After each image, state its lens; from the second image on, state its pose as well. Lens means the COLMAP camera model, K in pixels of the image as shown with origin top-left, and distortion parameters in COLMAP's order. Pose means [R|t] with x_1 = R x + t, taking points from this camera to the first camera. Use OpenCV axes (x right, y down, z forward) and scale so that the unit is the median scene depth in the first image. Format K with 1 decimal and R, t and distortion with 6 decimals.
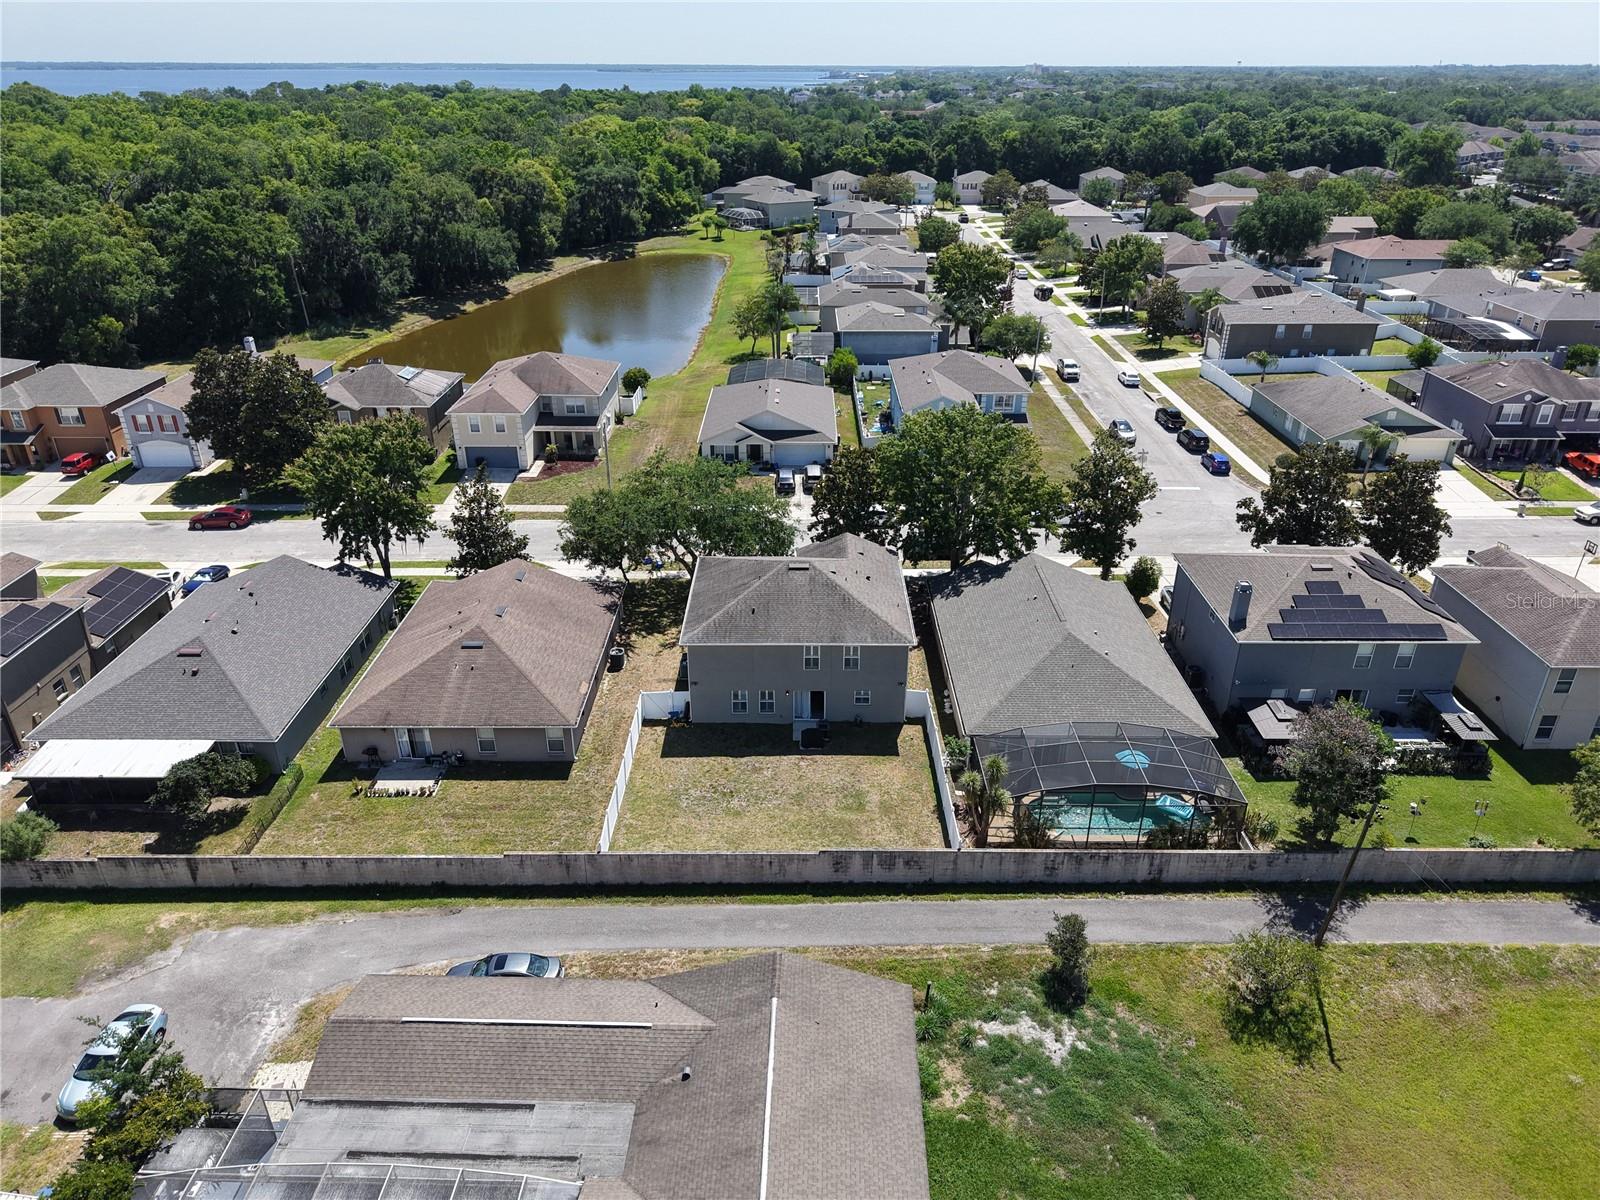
lens RADIAL K [[1093.0, 0, 798.9], [0, 1093.0, 593.3], [0, 0, 1]] dist [0.027561, -0.037562]
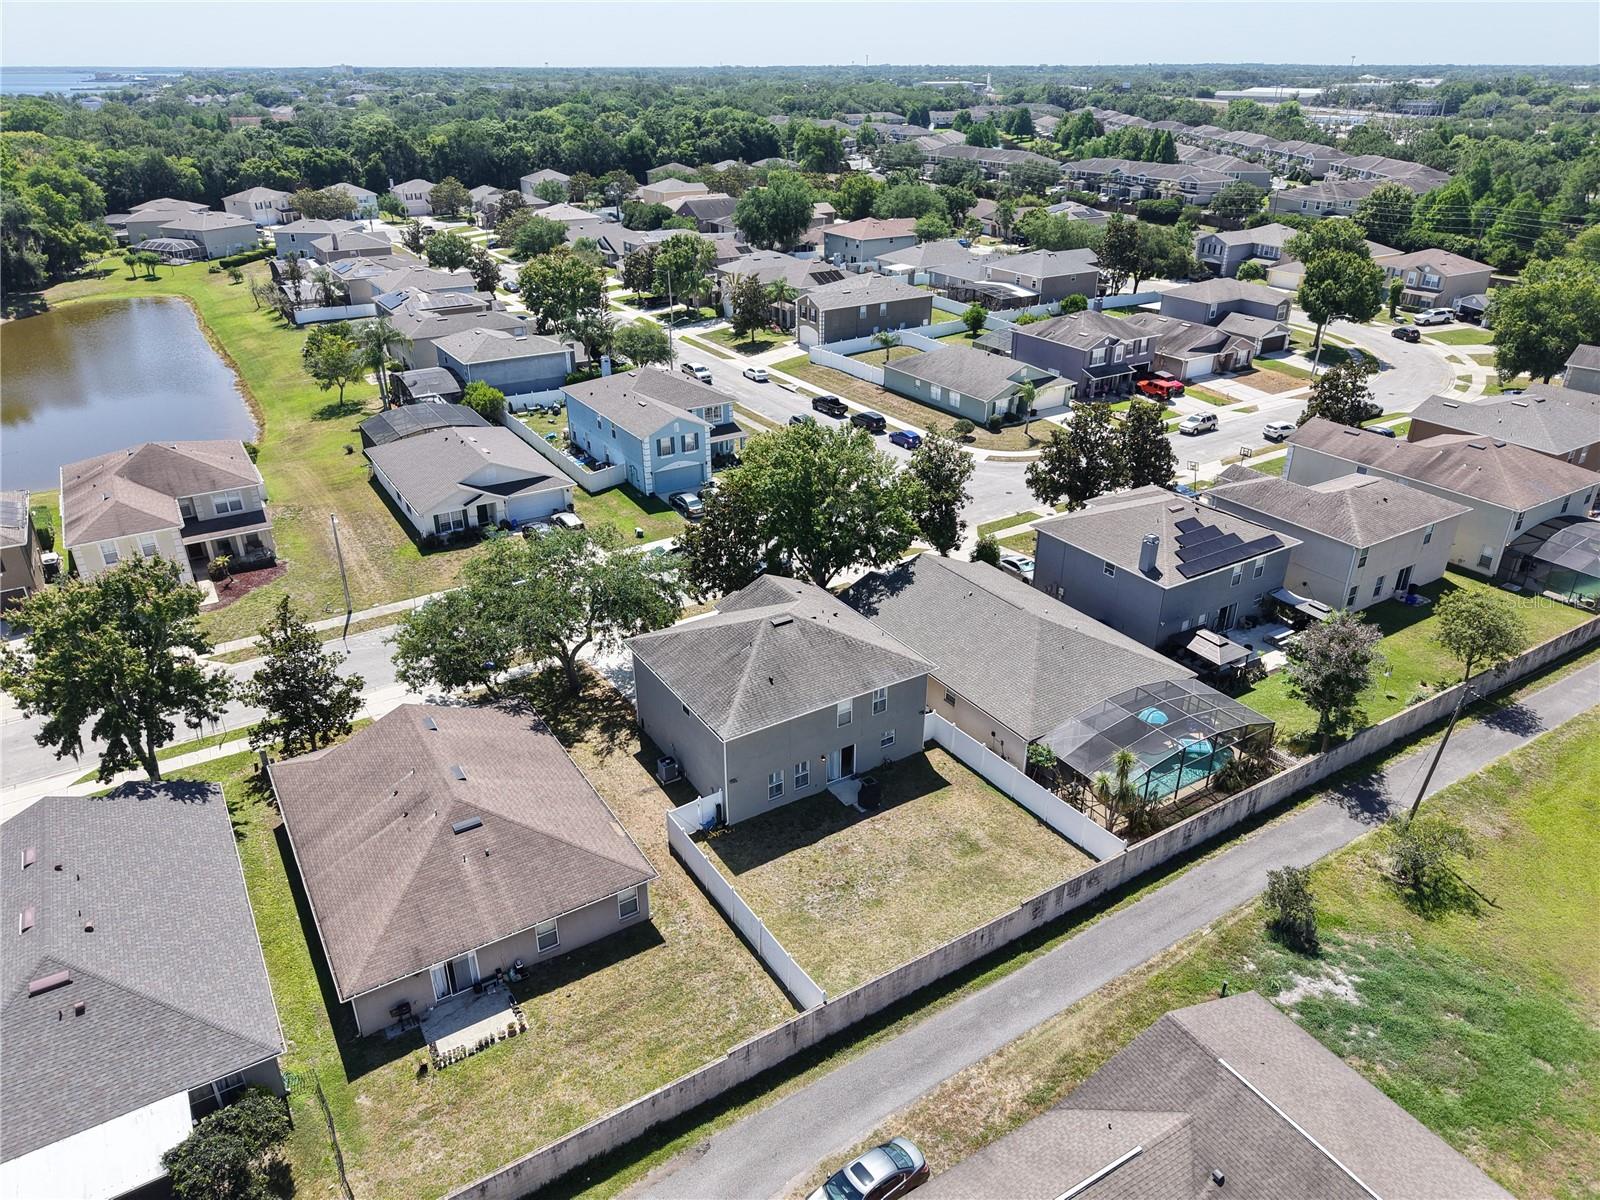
lens RADIAL K [[1082.7, 0, 804.2], [0, 1082.7, 609.2], [0, 0, 1]] dist [0.019527, -0.020254]
pose [[0.842191, -0.243174, 0.481228, -0.204073], [0.236023, 0.968735, 0.076460, -0.048754], [-0.484775, 0.049187, 0.873255, 0.101446]]
